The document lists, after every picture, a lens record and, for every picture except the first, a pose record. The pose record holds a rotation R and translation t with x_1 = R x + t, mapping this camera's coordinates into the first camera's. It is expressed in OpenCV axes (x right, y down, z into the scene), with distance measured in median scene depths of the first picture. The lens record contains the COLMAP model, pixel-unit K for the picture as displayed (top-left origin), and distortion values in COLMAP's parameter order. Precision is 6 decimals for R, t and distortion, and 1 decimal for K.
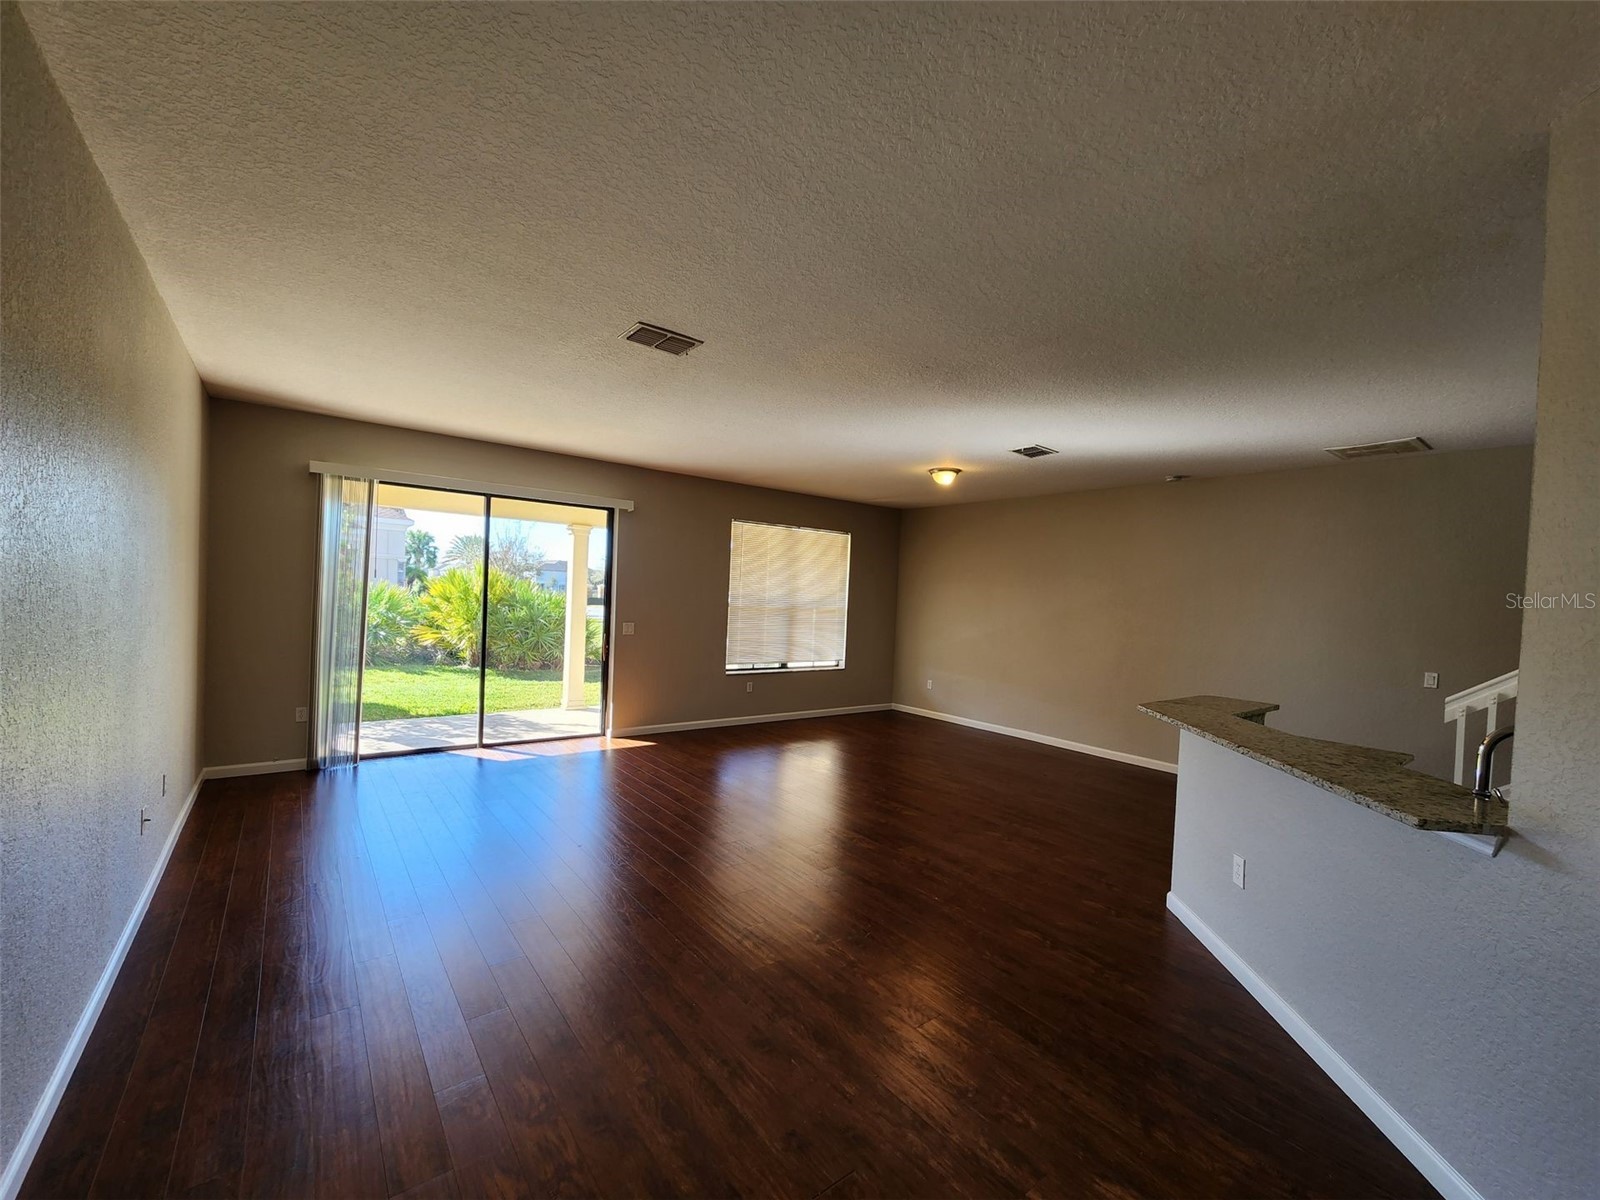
lens RADIAL K [[649.6, 0, 786.1], [0, 649.6, 613.3], [0, 0, 1]] dist [0.002247, -0.000750]
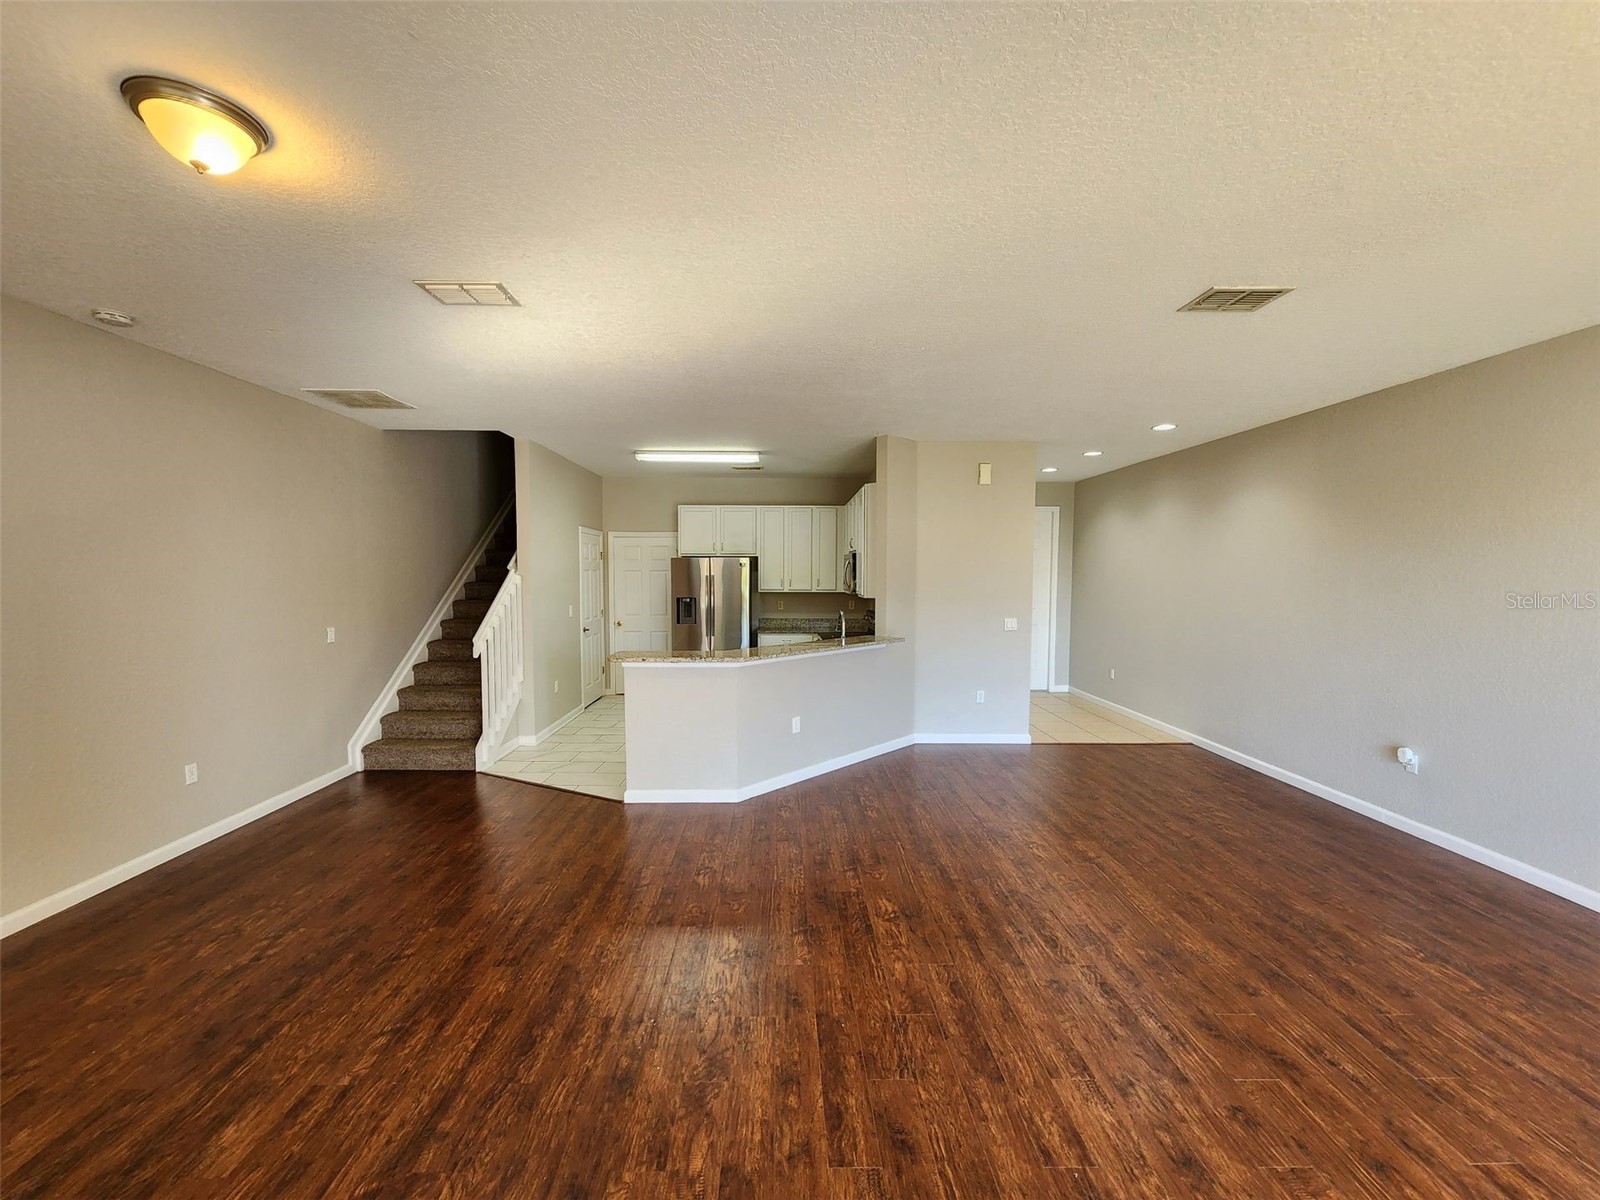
lens RADIAL K [[649.6, 0, 786.1], [0, 649.6, 613.3], [0, 0, 1]] dist [0.002247, -0.000750]
pose [[-0.802533, -0.083064, 0.590797, -0.296415], [-0.021264, 0.993614, 0.110815, -0.097882], [-0.596228, 0.076370, -0.799174, 2.376377]]
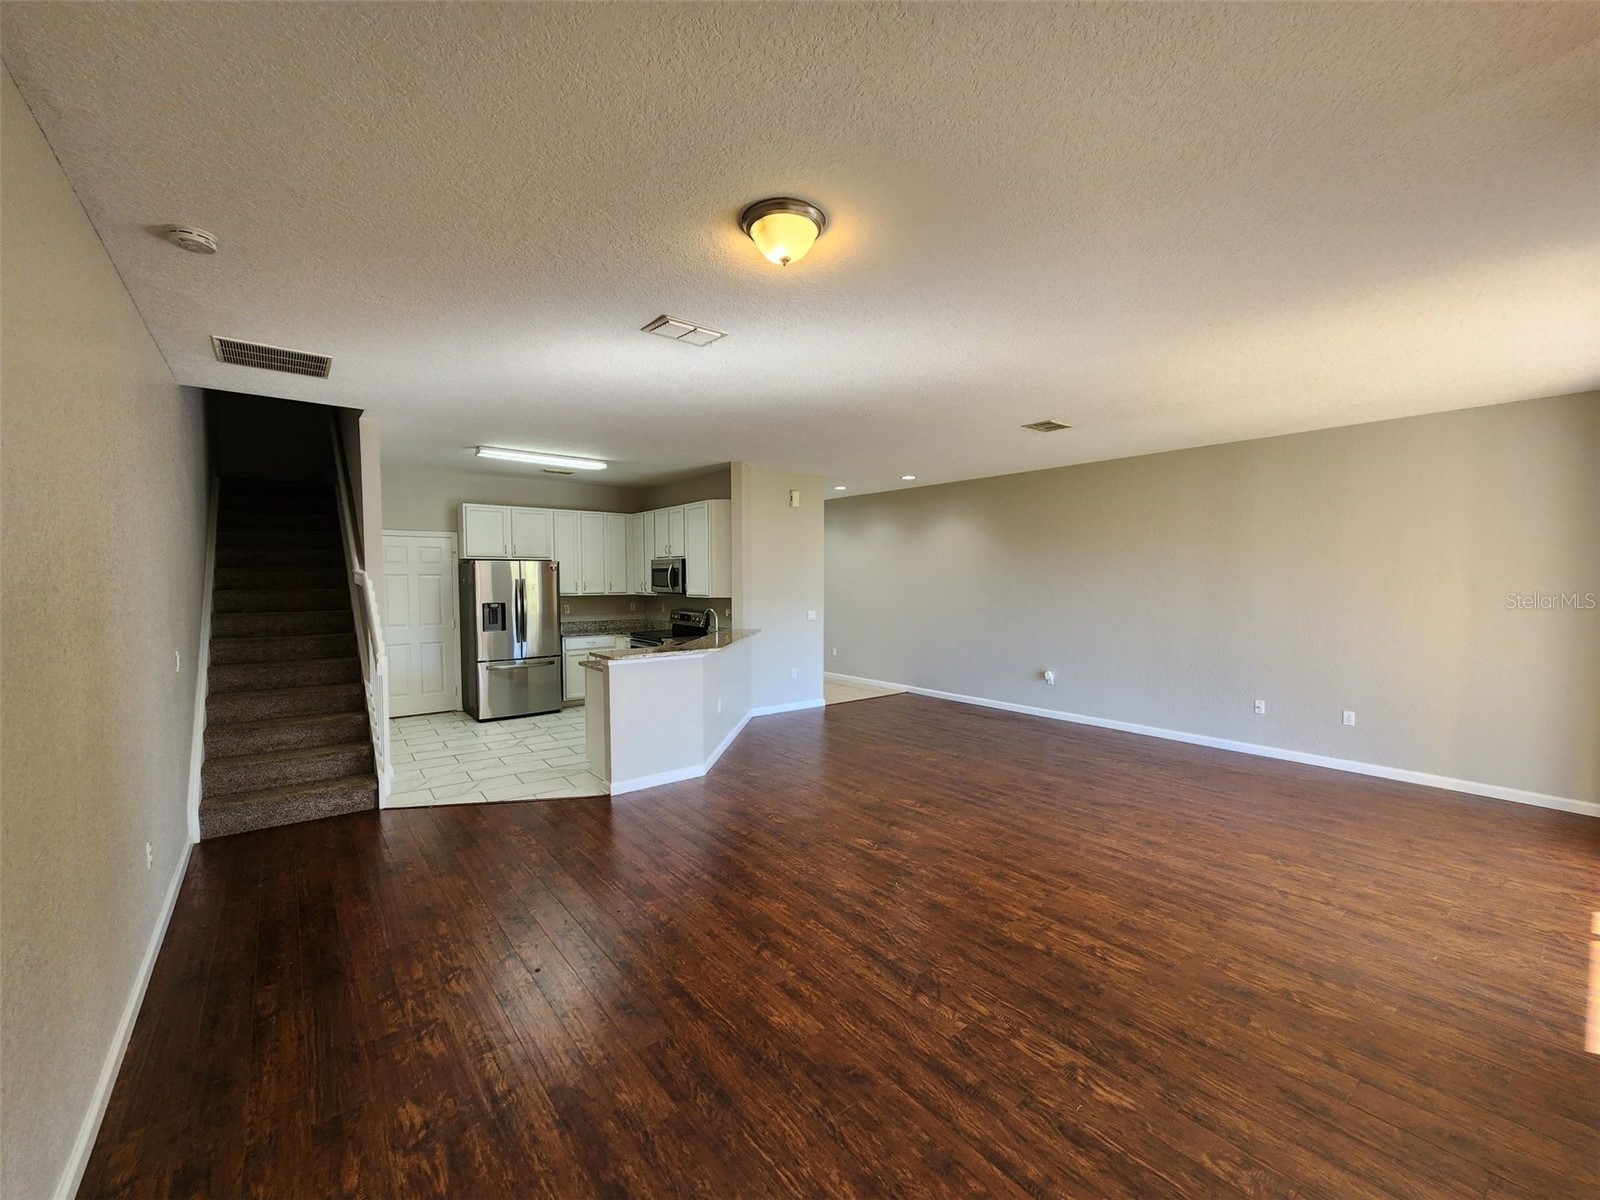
lens RADIAL K [[649.6, 0, 786.1], [0, 649.6, 613.3], [0, 0, 1]] dist [0.002247, -0.000750]
pose [[-0.999025, -0.042373, -0.012395, 0.521932], [-0.043251, 0.995676, 0.082213, -0.072738], [0.008858, 0.082669, -0.996538, 3.004751]]
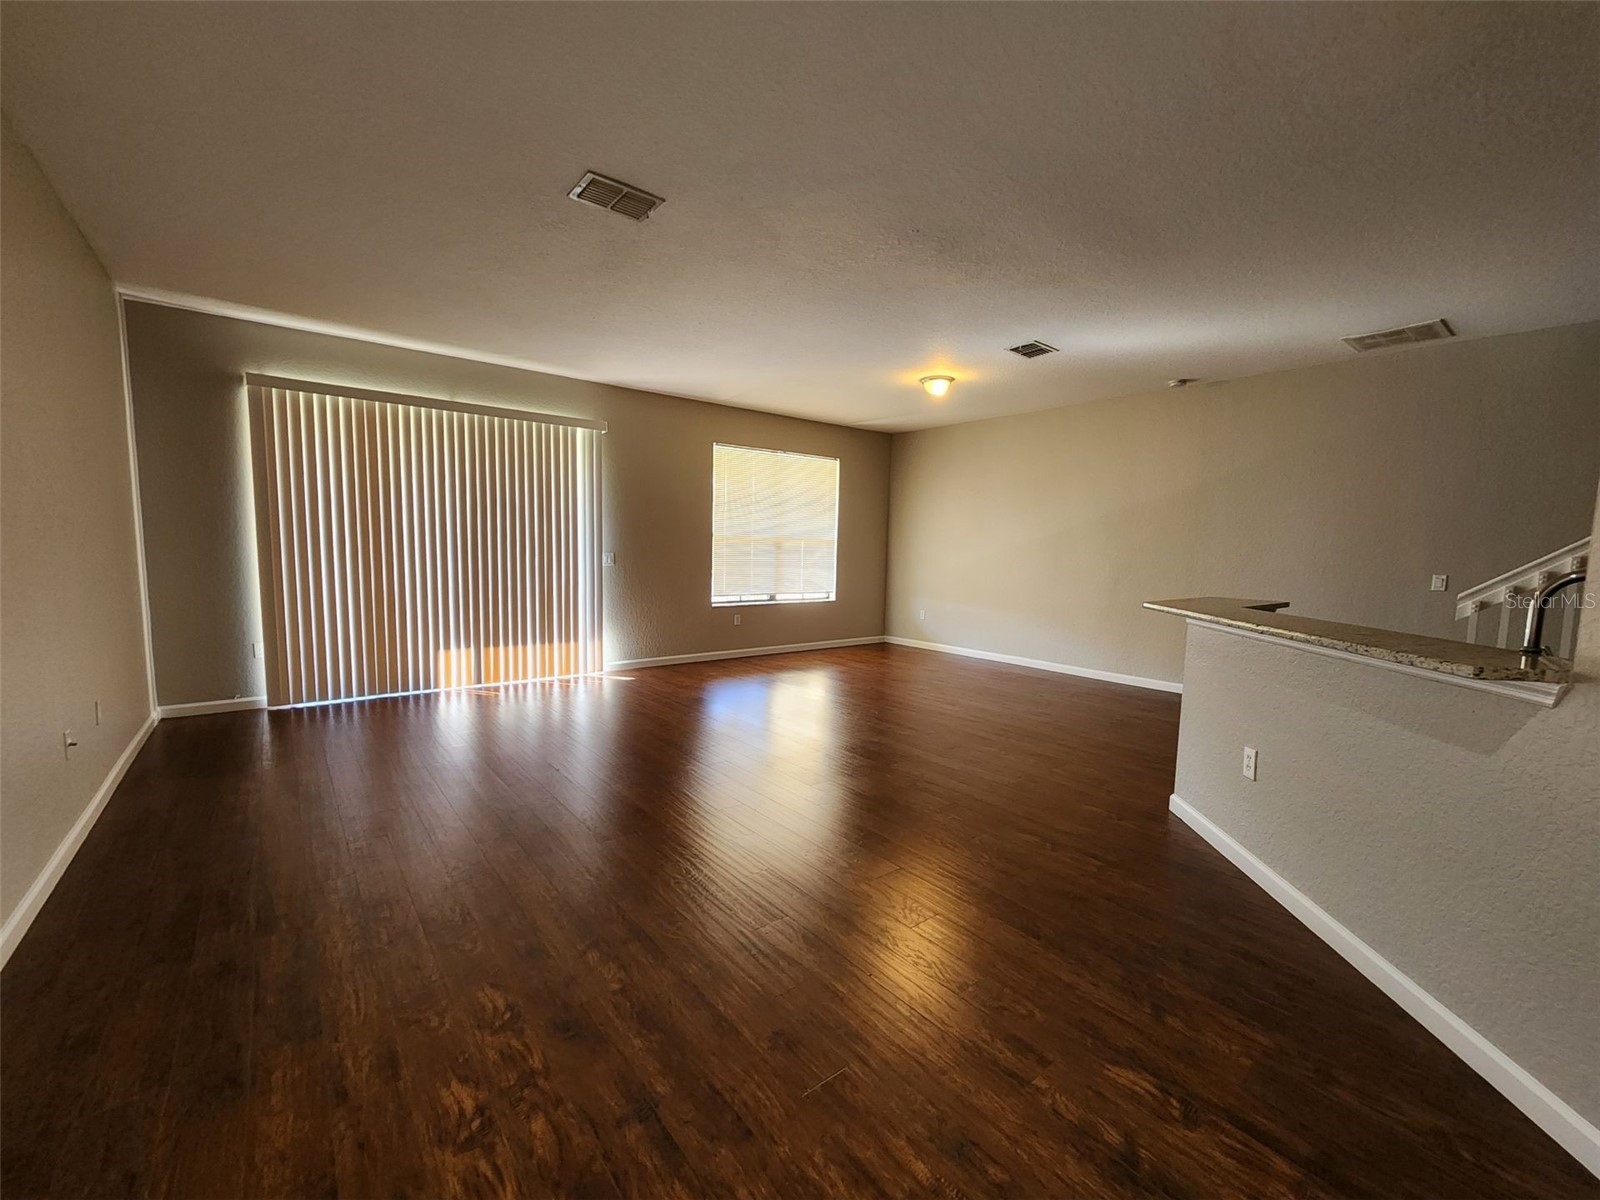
lens RADIAL K [[652.8, 0, 790.8], [0, 652.8, 614.5], [0, 0, 1]] dist [0.001823, 0.000191]
pose [[0.999544, -0.023755, 0.018616, 0.014884], [0.022271, 0.996842, 0.076227, 0.091110], [-0.020368, -0.075778, 0.996917, 0.079082]]
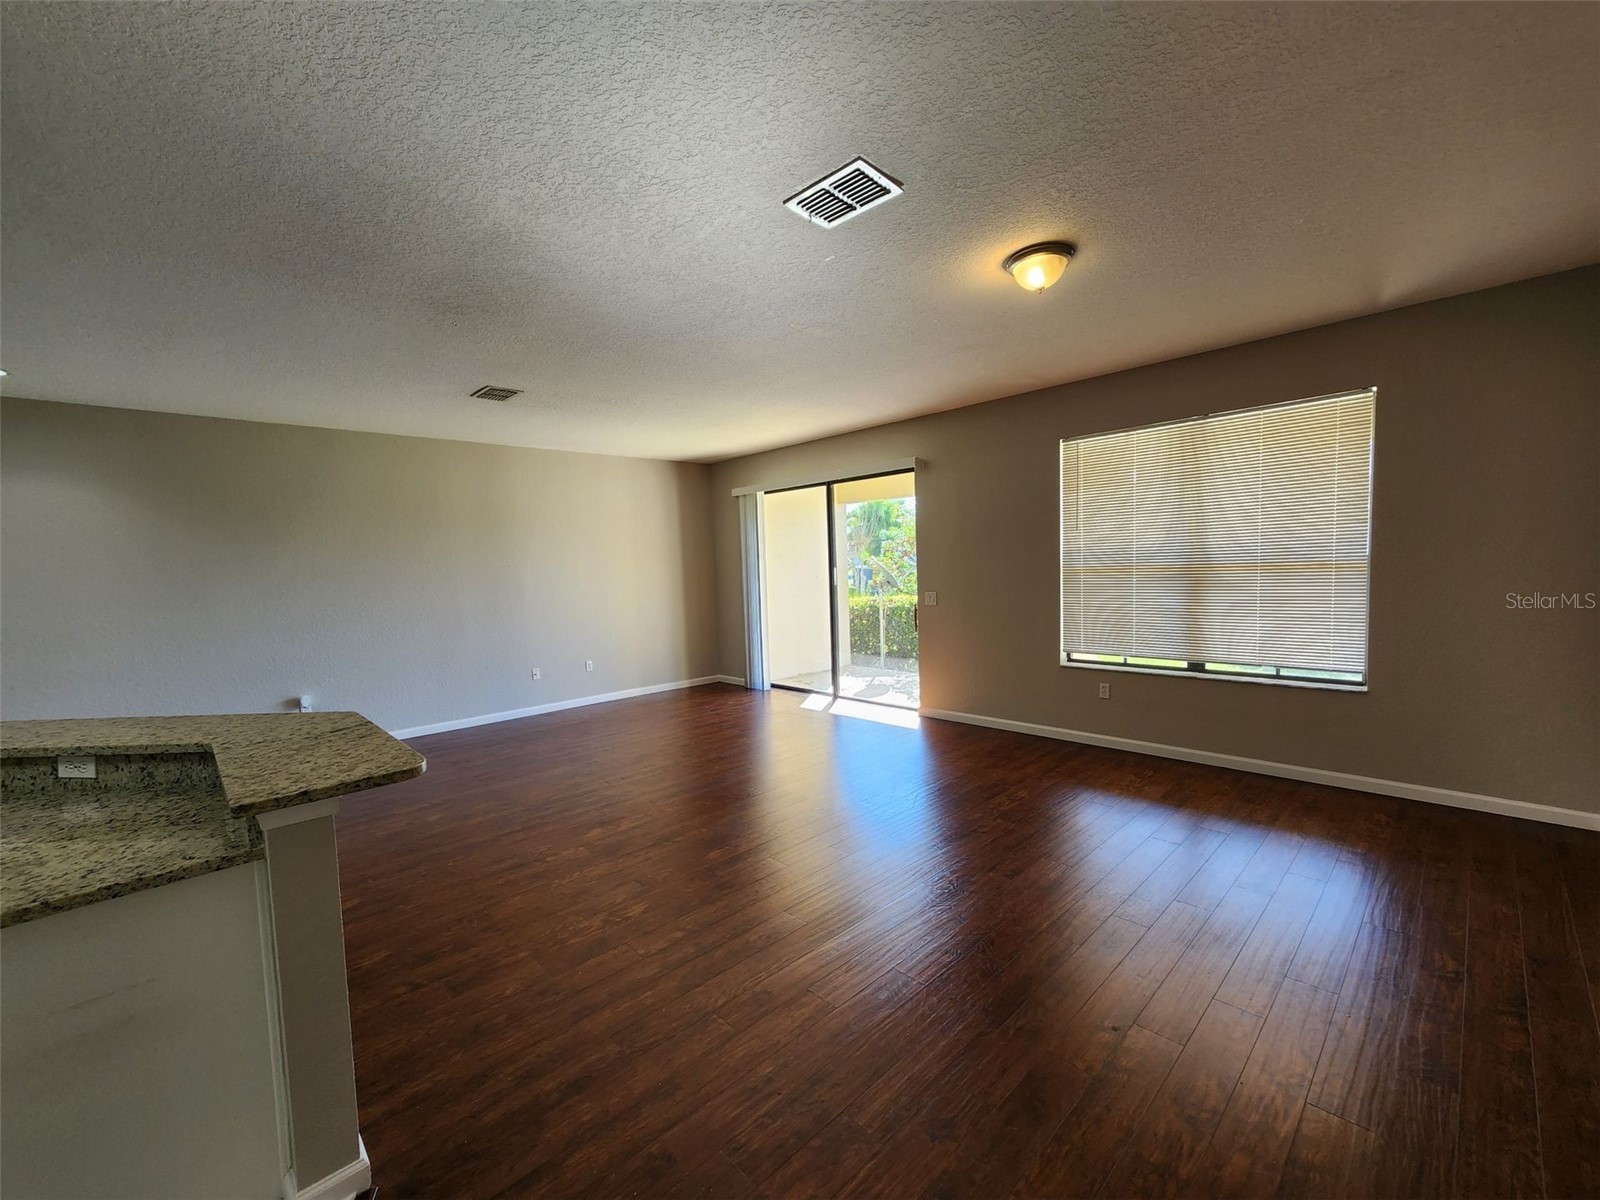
lens RADIAL K [[649.3, 0, 784.7], [0, 649.3, 611.7], [0, 0, 1]] dist [-0.002234, 0.003809]
pose [[0.097560, 0.026702, -0.994871, 1.514725], [0.011820, 0.999538, 0.027986, 0.035565], [0.995159, -0.014490, 0.097199, 1.689992]]
